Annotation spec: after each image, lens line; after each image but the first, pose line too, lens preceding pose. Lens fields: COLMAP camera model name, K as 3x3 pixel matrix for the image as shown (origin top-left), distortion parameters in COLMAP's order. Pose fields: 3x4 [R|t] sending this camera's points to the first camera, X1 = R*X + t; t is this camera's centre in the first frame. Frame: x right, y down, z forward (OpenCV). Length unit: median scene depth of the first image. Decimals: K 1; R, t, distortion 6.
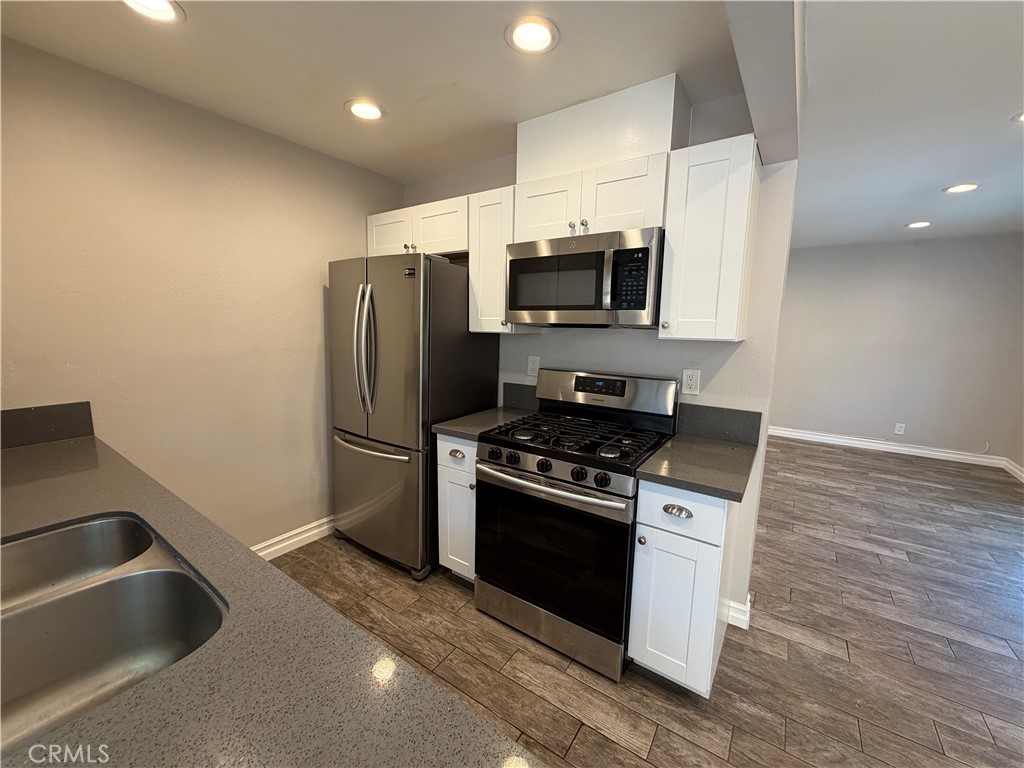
lens RADIAL K [[409.4, 0, 508.3], [0, 409.4, 381.8], [0, 0, 1]] dist [-0.000647, 0.000422]
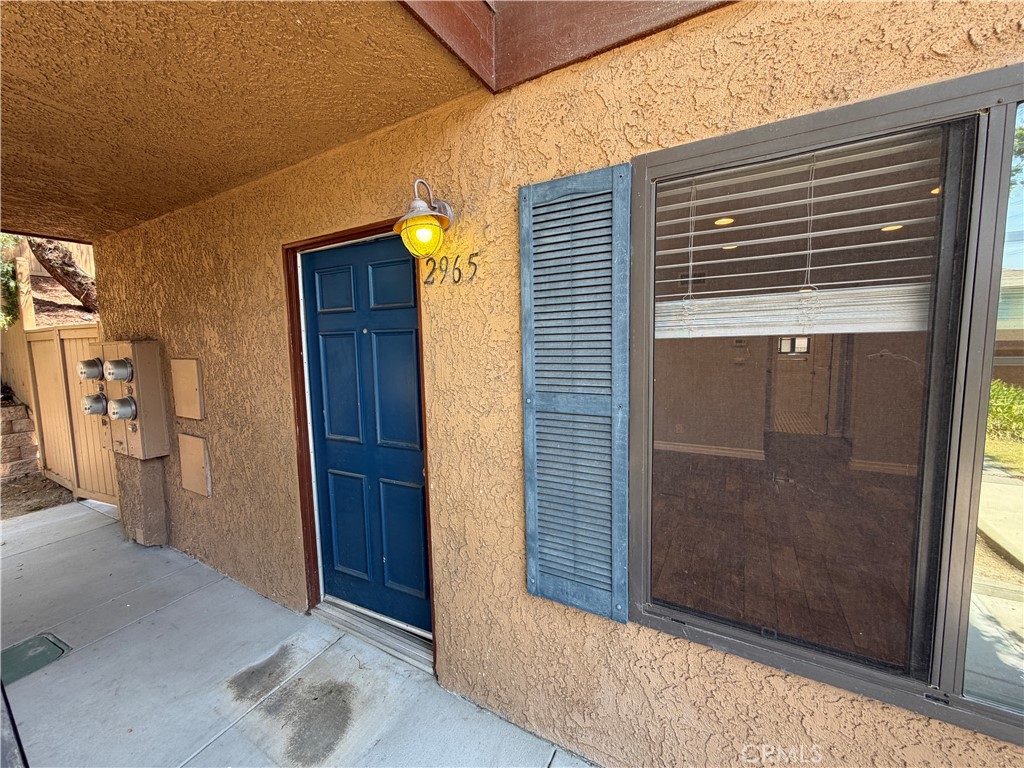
lens RADIAL K [[409.4, 0, 508.3], [0, 409.4, 381.8], [0, 0, 1]] dist [-0.000647, 0.000422]
pose [[0.092994, 0.072421, -0.993029, 2.320623], [-0.121809, 0.990687, 0.060844, -0.083323], [0.988188, 0.115302, 0.100949, 0.734927]]
